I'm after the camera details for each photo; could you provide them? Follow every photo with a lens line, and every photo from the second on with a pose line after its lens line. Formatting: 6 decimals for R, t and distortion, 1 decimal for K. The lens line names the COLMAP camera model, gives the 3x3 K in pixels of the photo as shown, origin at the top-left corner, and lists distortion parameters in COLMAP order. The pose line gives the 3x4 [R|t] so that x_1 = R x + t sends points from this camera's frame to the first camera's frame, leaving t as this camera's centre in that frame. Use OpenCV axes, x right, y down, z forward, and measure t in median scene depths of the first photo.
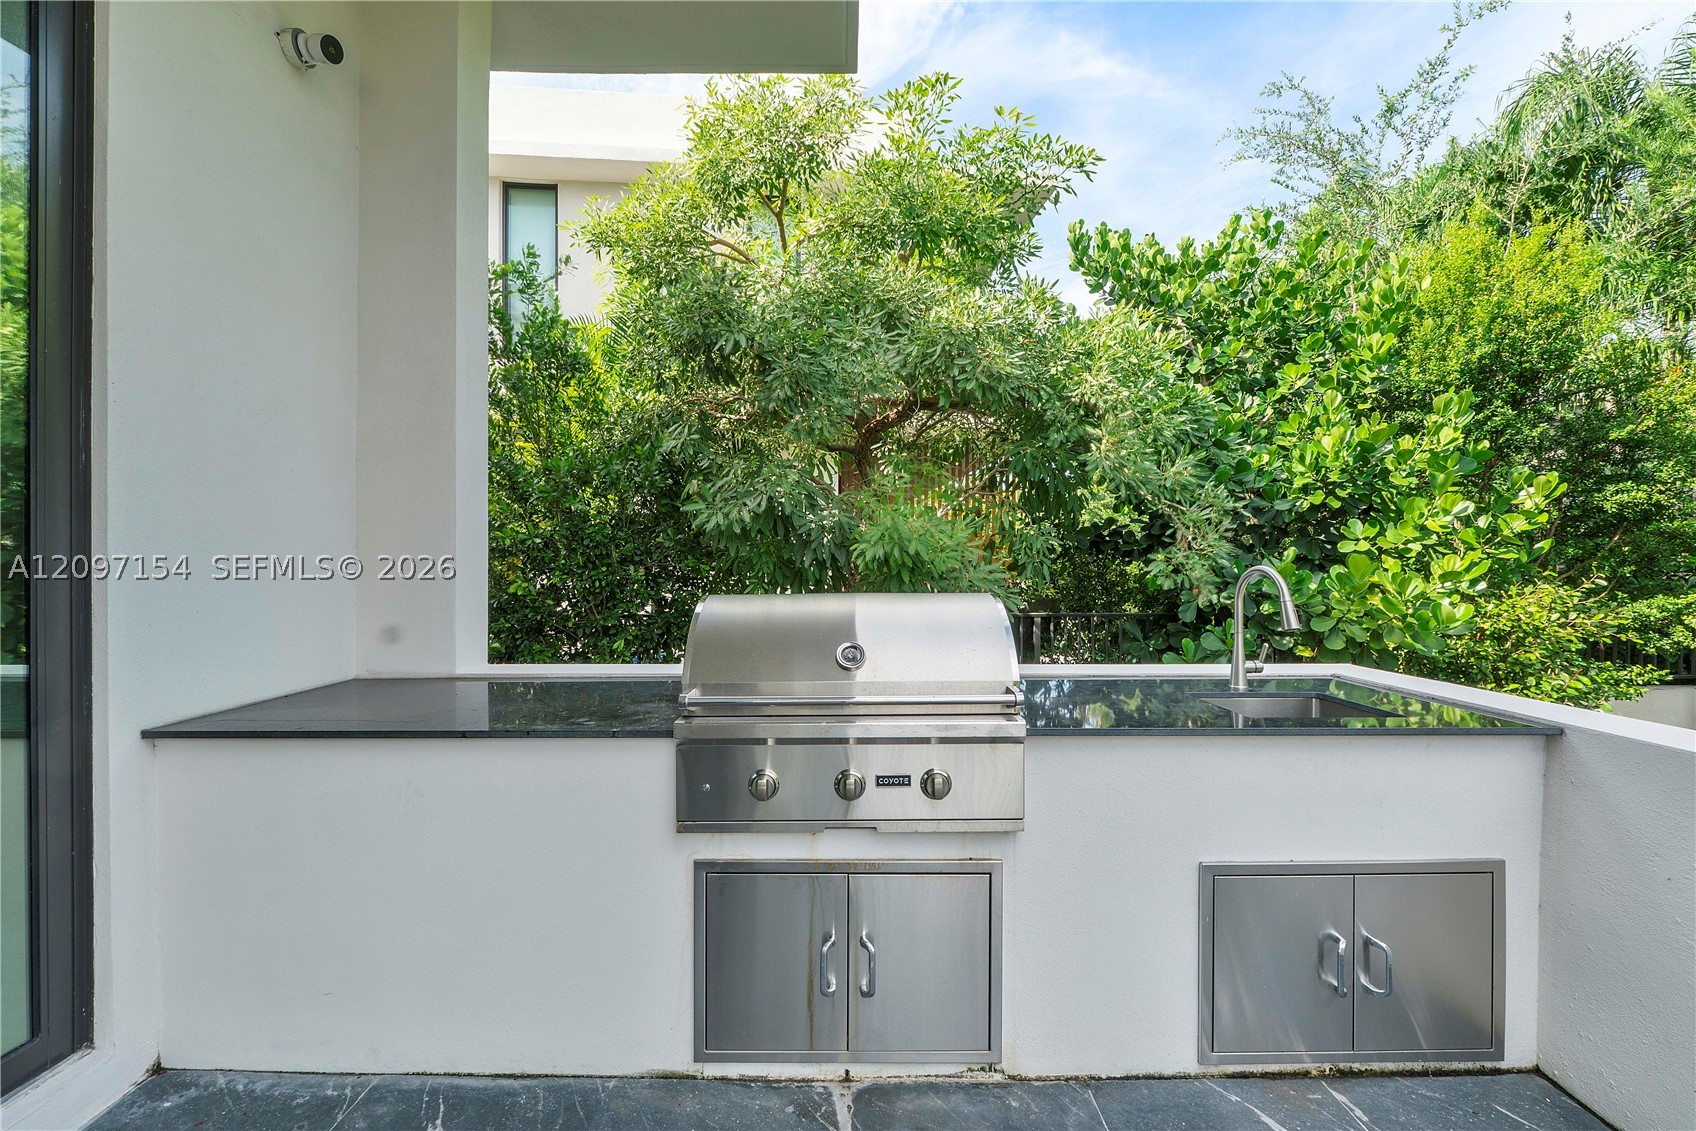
lens RADIAL K [[718.4, 0, 849.8], [0, 718.4, 565.8], [0, 0, 1]] dist [-0.006636, 0.000038]
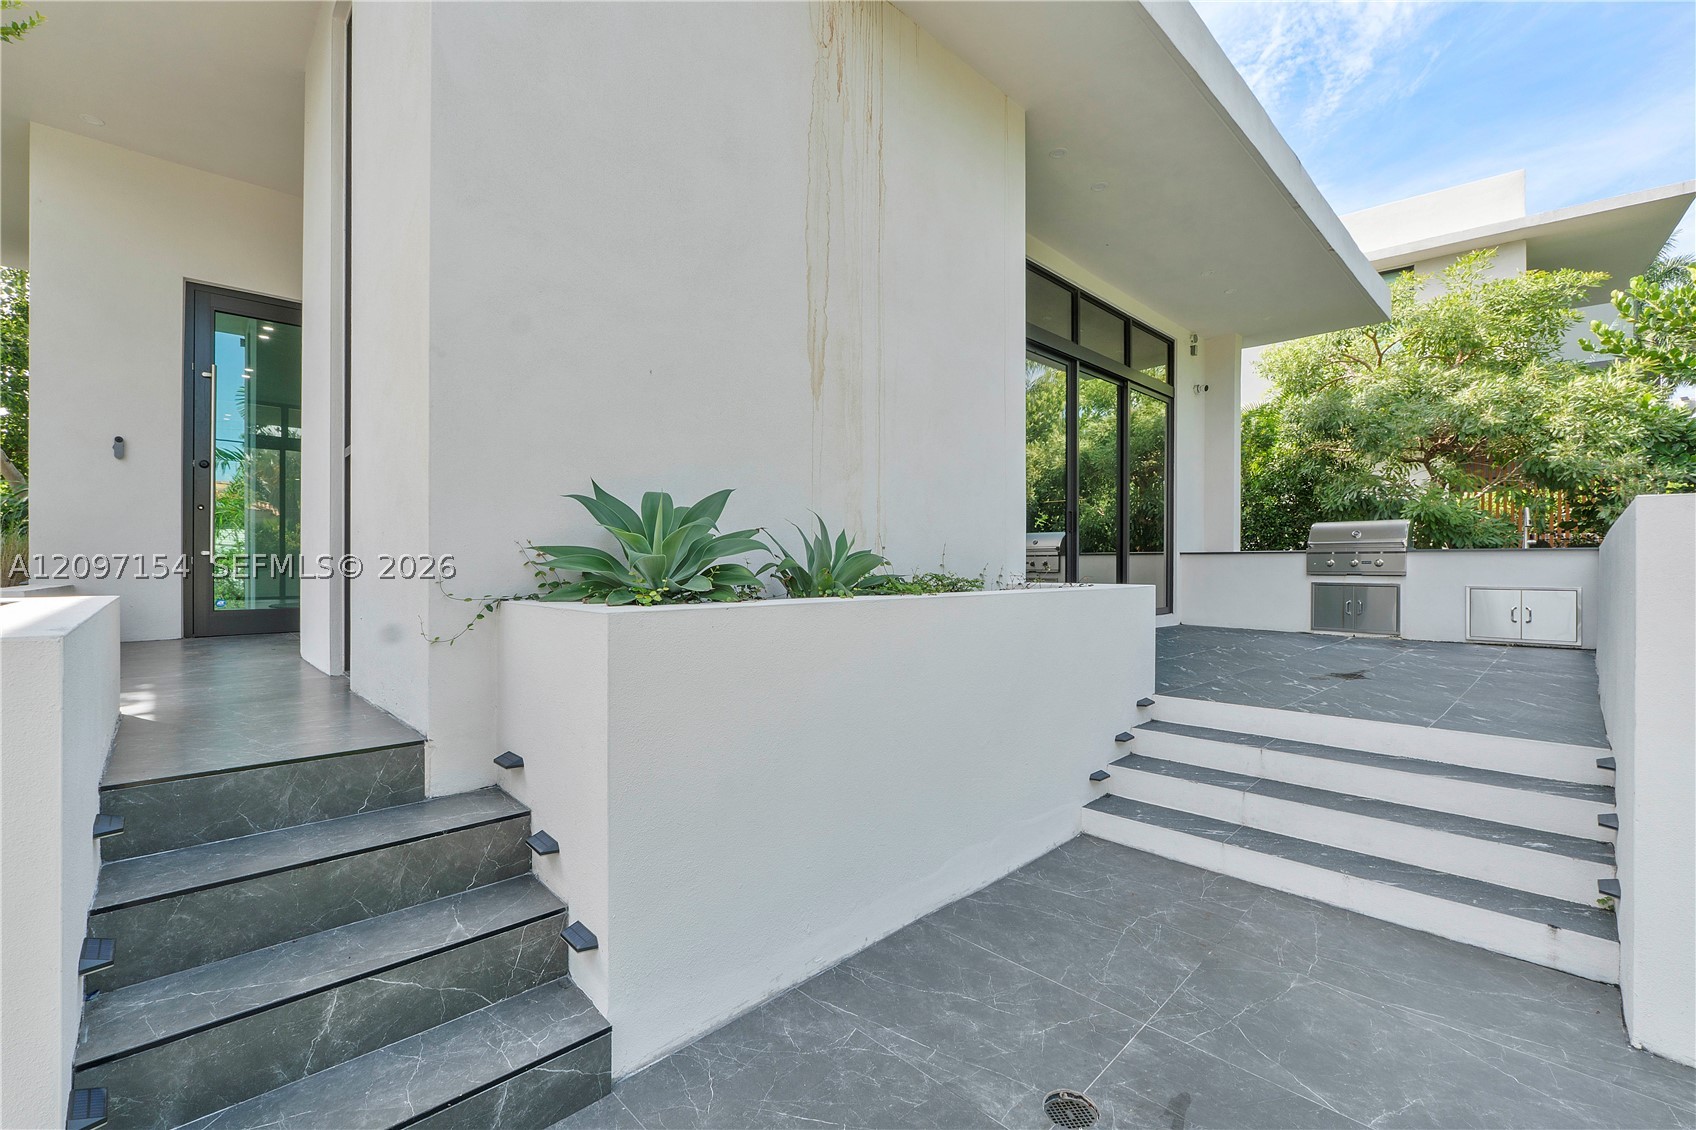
lens RADIAL K [[718.4, 0, 841.9], [0, 718.4, 566.3], [0, 0, 1]] dist [-0.006636, 0.000038]
pose [[0.683785, 0.004368, -0.729670, 0.474728], [-0.001287, 0.999988, 0.004781, 0.143445], [0.729682, -0.002330, 0.683782, -1.909947]]
